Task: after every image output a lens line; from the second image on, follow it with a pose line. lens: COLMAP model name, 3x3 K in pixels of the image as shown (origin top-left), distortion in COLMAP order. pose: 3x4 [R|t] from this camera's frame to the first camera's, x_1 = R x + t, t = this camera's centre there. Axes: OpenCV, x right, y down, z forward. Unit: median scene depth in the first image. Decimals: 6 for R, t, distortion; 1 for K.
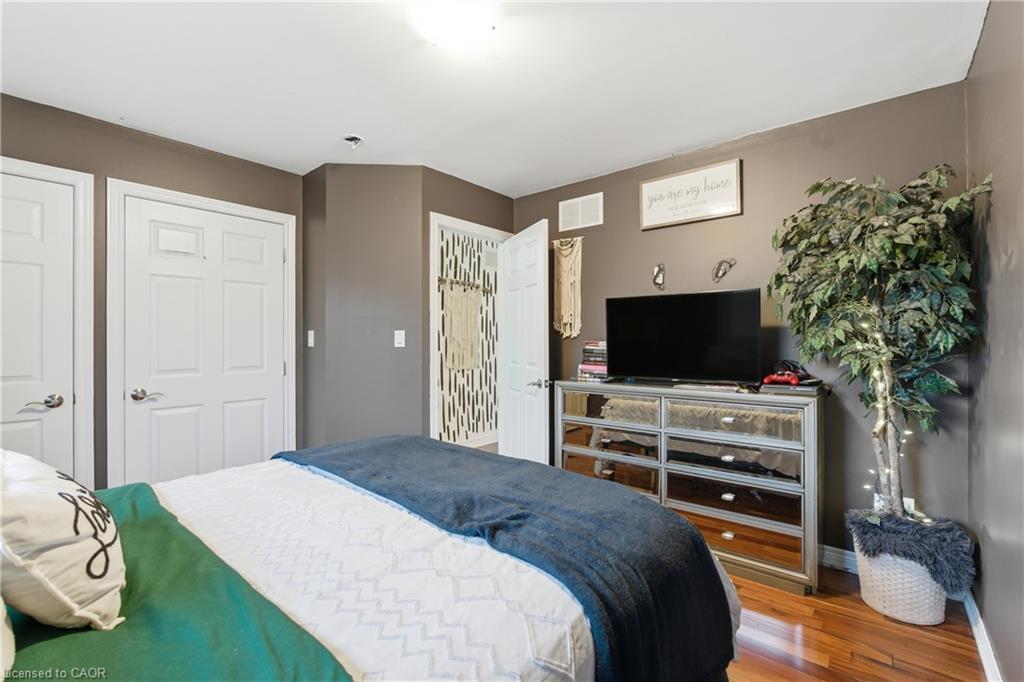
lens RADIAL K [[442.1, 0, 507.5], [0, 442.1, 343.0], [0, 0, 1]] dist [-0.014976, 0.002224]
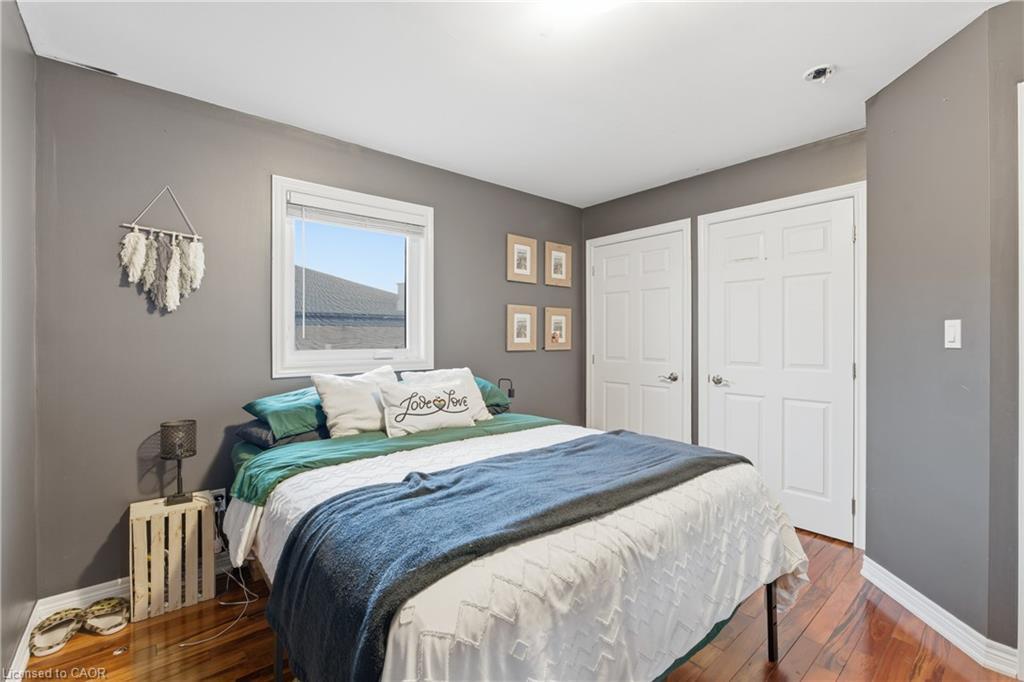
lens RADIAL K [[442.1, 0, 510.6], [0, 442.1, 341.0], [0, 0, 1]] dist [-0.014976, 0.002224]
pose [[-0.150023, 0.010899, -0.988622, 0.482046], [-0.003456, 0.999927, 0.011548, -0.005591], [0.988676, 0.005149, -0.149975, 0.585758]]
